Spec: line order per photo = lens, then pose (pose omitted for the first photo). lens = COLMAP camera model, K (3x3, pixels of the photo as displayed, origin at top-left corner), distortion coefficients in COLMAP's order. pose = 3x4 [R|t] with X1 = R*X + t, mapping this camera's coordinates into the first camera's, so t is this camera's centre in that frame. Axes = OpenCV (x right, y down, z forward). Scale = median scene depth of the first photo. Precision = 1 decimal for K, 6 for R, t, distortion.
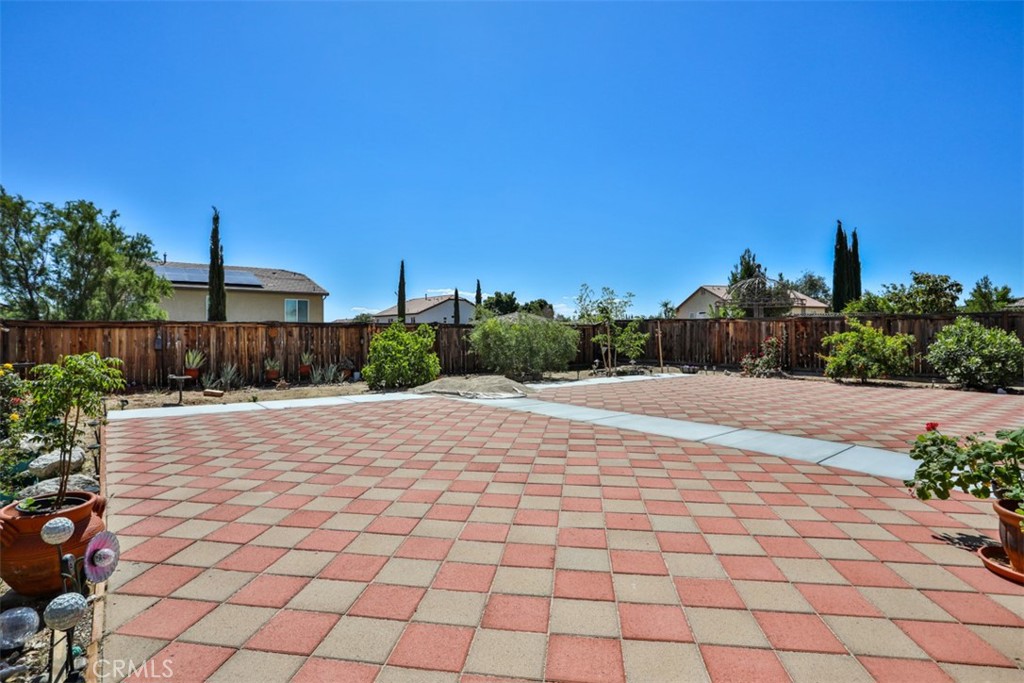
lens RADIAL K [[507.5, 0, 510.2], [0, 507.5, 338.1], [0, 0, 1]] dist [-0.002571, -0.000100]
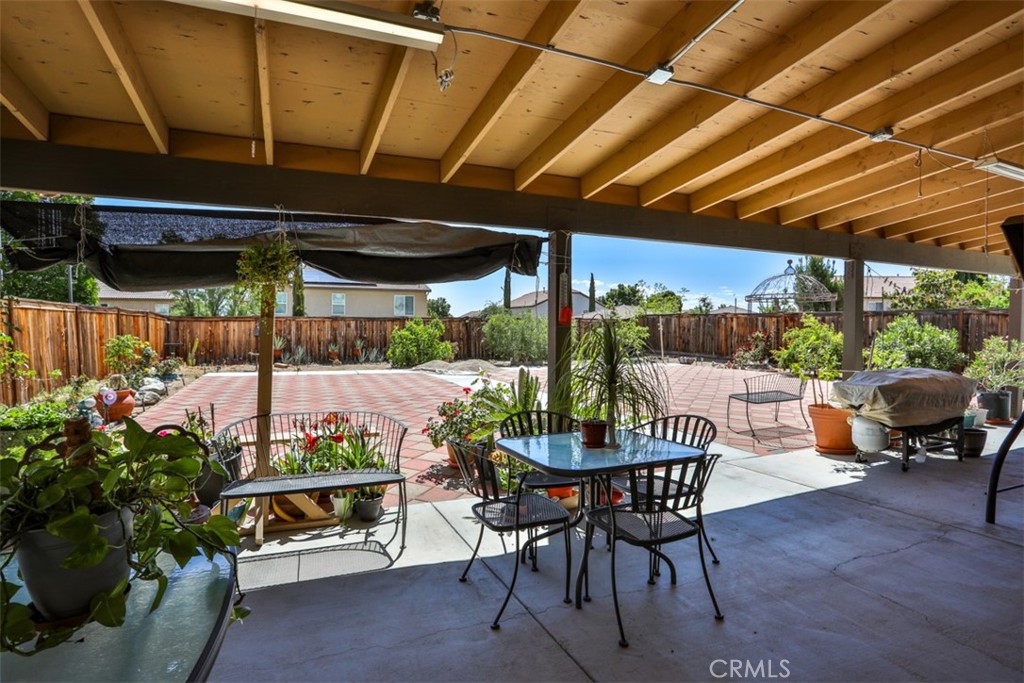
lens RADIAL K [[507.5, 0, 513.8], [0, 507.5, 342.5], [0, 0, 1]] dist [-0.002571, -0.000100]
pose [[0.966112, 0.015166, -0.257676, 0.342756], [-0.008808, 0.999628, 0.025812, -0.002406], [0.257971, -0.022668, 0.965887, -0.193854]]
